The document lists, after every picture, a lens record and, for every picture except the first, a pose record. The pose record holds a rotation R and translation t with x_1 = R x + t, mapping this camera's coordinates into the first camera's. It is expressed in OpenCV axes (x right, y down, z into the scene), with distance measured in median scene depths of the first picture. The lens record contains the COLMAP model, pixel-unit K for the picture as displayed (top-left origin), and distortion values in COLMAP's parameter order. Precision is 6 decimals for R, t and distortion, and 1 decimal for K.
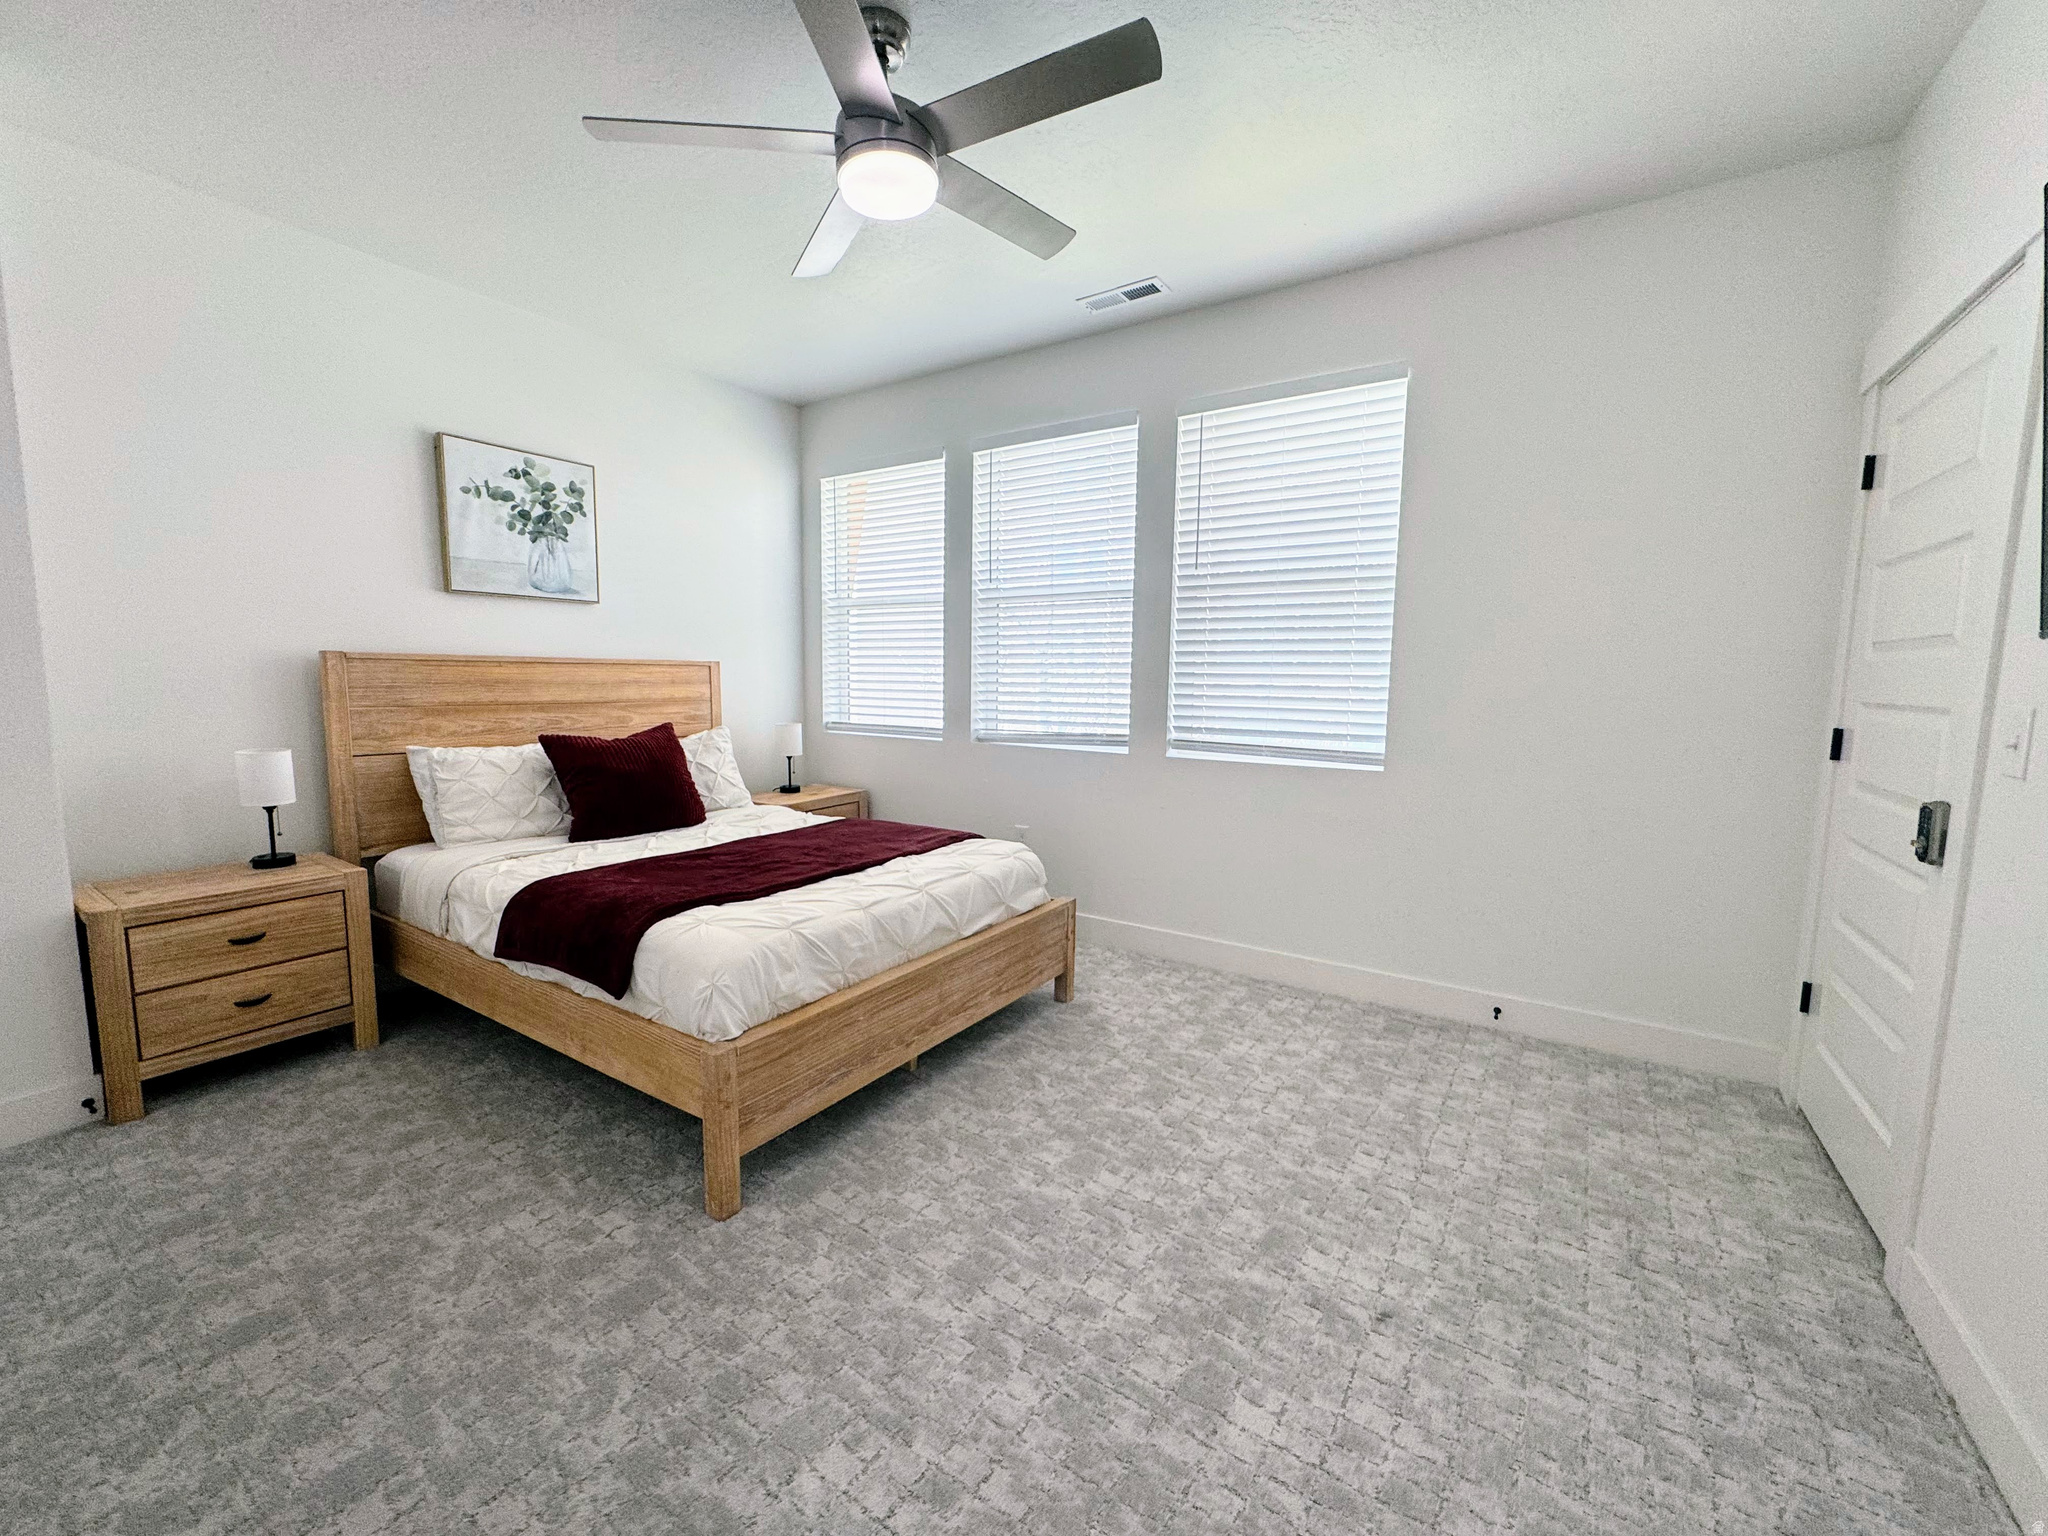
lens RADIAL K [[816.7, 0, 1024.0], [0, 816.7, 768.0], [0, 0, 1]] dist [-0.020705, -0.000140]
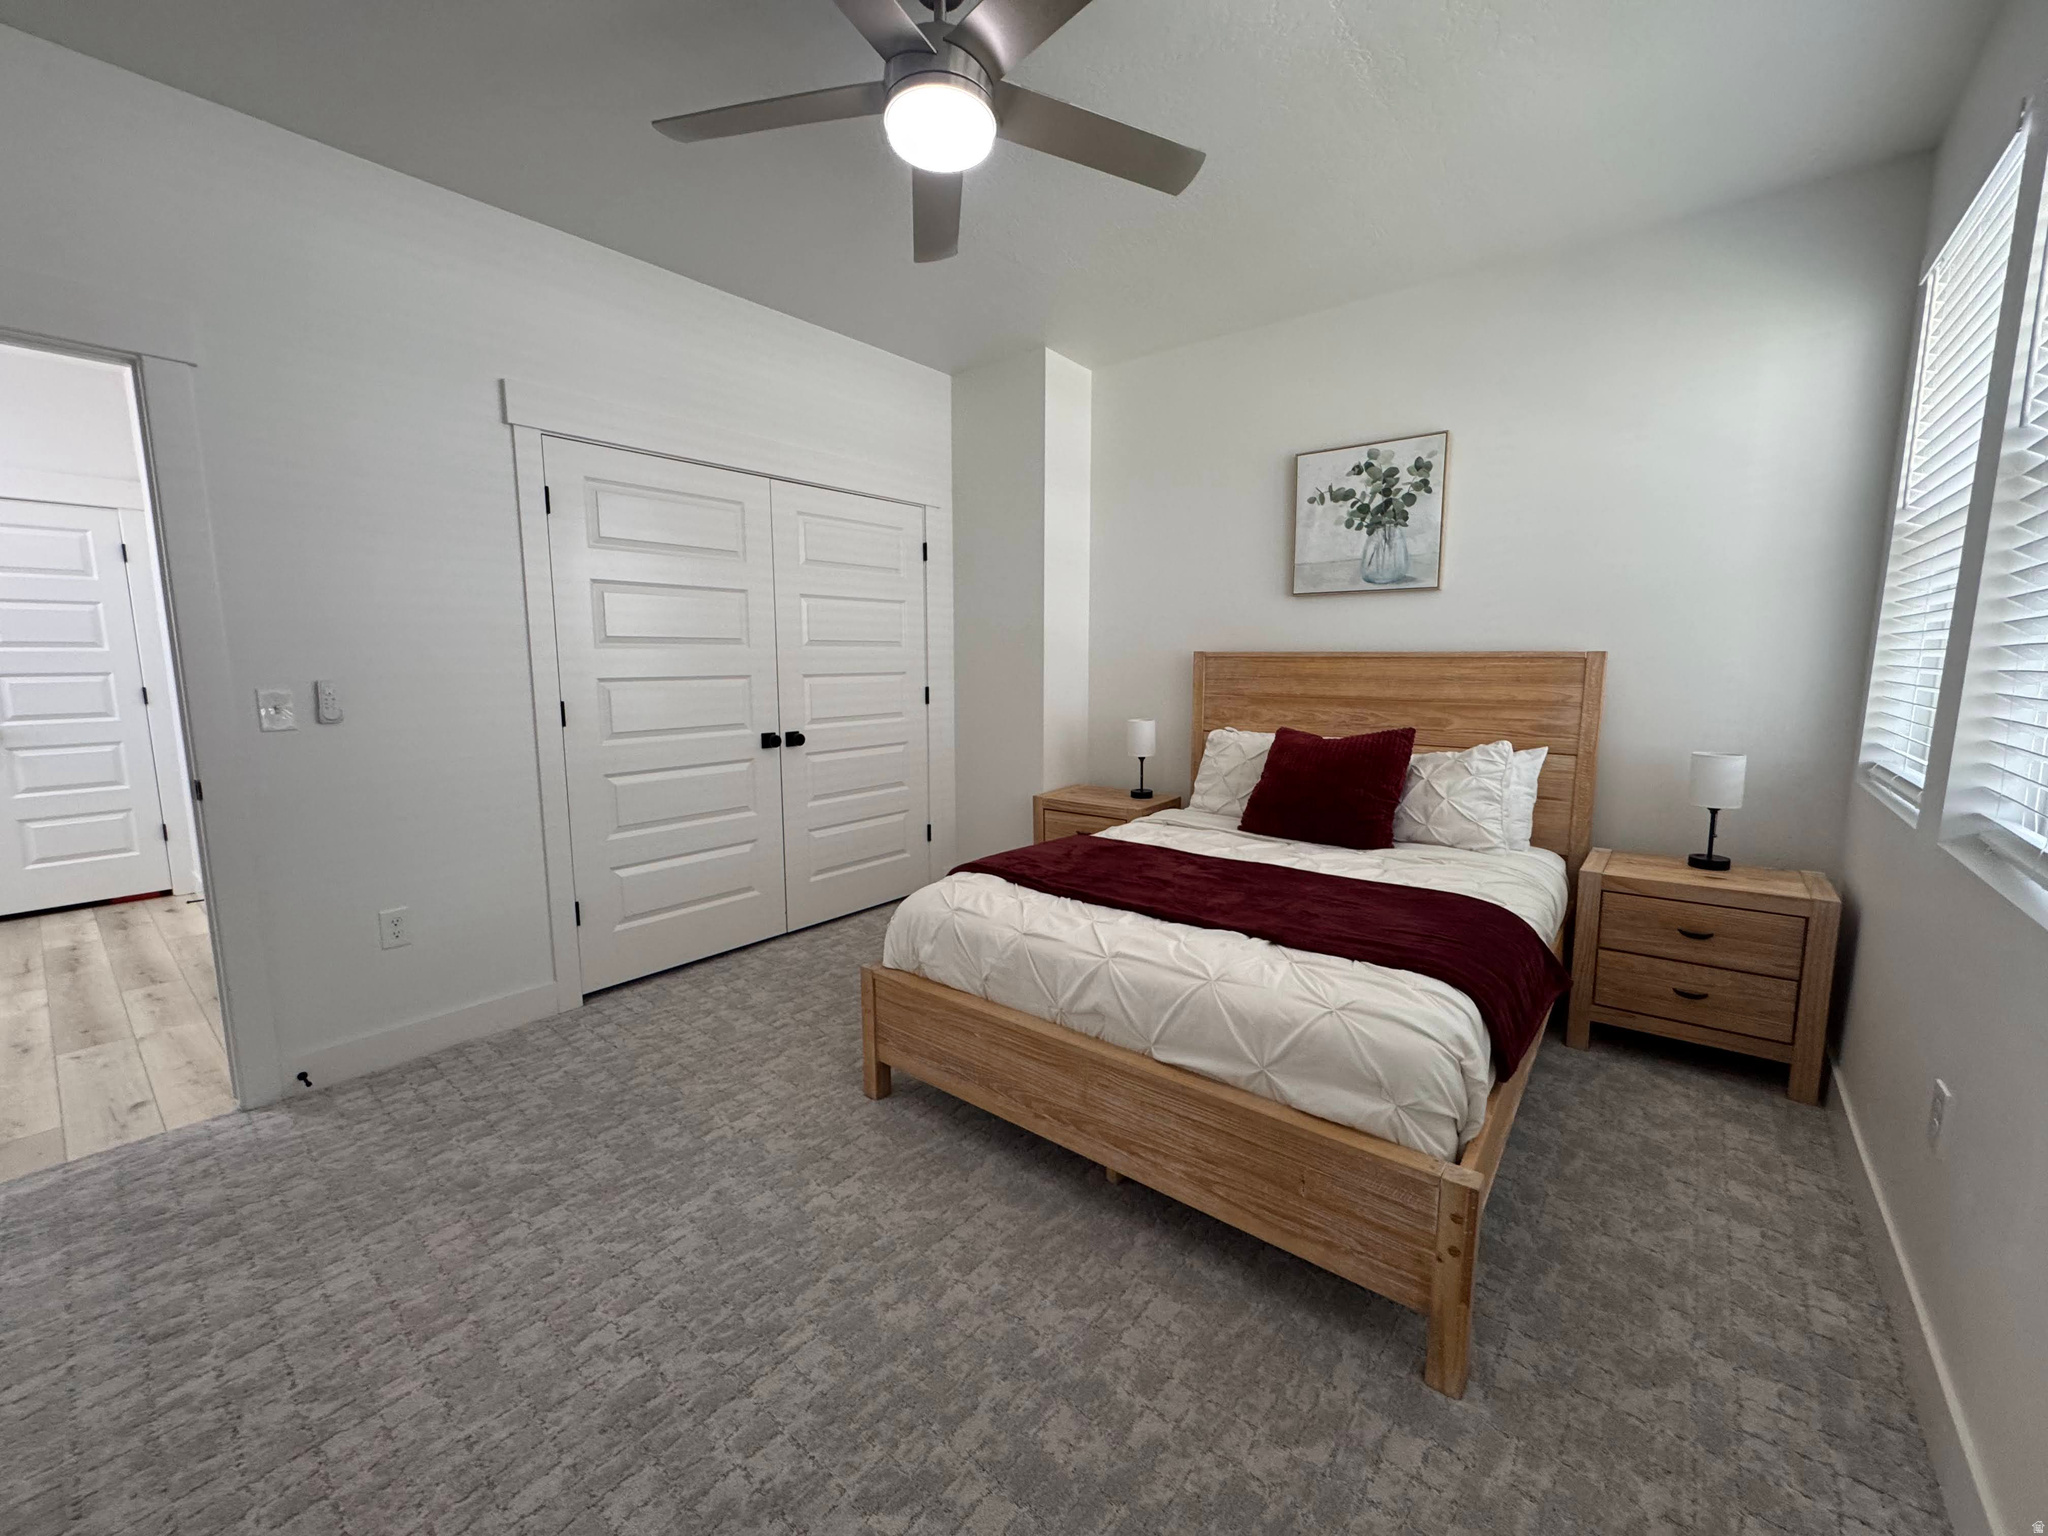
lens RADIAL K [[816.7, 0, 1024.0], [0, 816.7, 768.0], [0, 0, 1]] dist [-0.020705, -0.000140]
pose [[-0.107323, 0.122450, -0.986655, 0.456481], [-0.109420, 0.984904, 0.134135, -0.087930], [0.988185, 0.122355, -0.092304, 0.724154]]
